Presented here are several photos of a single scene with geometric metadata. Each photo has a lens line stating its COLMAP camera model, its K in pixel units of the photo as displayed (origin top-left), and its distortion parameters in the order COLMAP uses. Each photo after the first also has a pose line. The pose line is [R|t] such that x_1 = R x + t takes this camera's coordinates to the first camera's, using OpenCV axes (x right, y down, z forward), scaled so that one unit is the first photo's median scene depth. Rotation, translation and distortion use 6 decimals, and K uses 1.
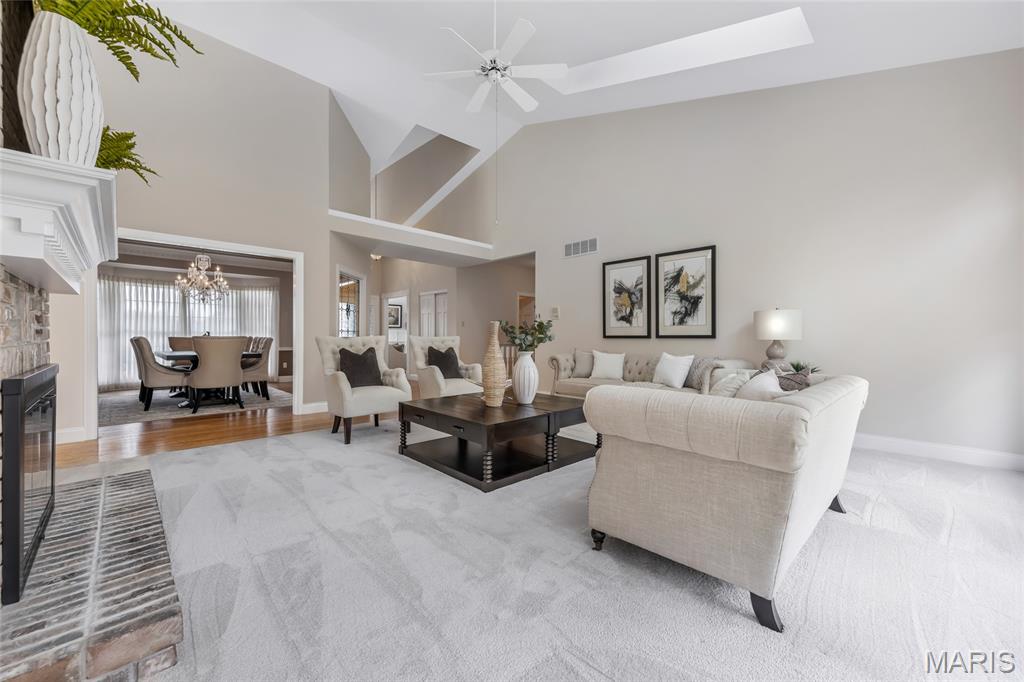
lens RADIAL K [[404.3, 0, 510.5], [0, 404.3, 338.7], [0, 0, 1]] dist [0.003576, -0.000122]
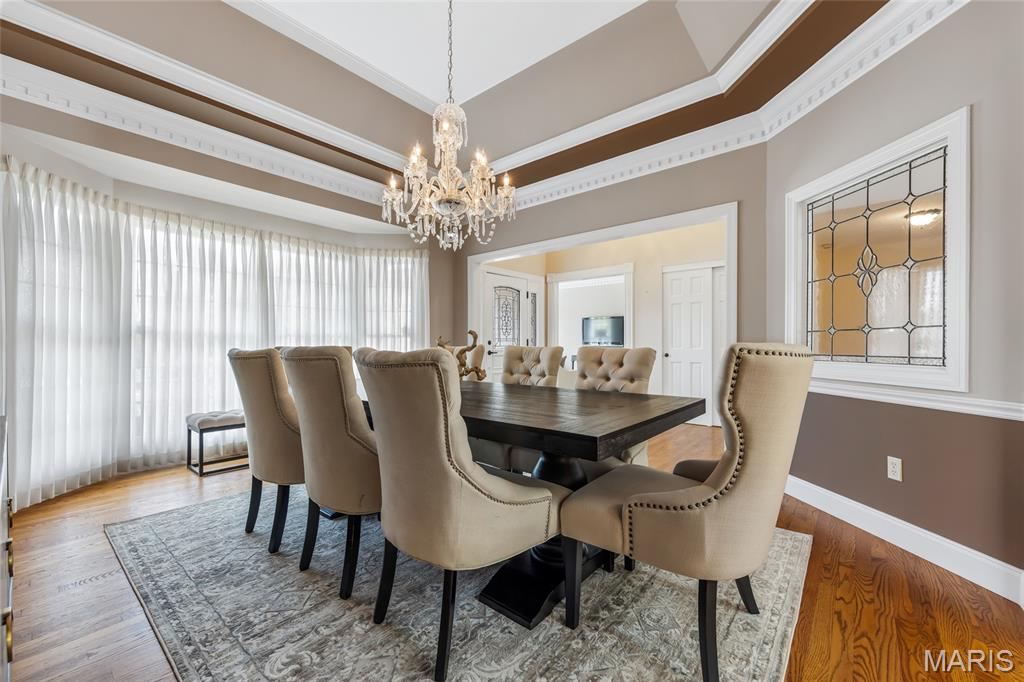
lens RADIAL K [[404.3, 0, 513.5], [0, 404.3, 340.4], [0, 0, 1]] dist [0.003576, -0.000122]
pose [[1.000000, 0.000391, -0.000057, -0.519530], [-0.000392, 0.999978, -0.006596, -0.007822], [0.000054, 0.006596, 0.999978, 0.532037]]
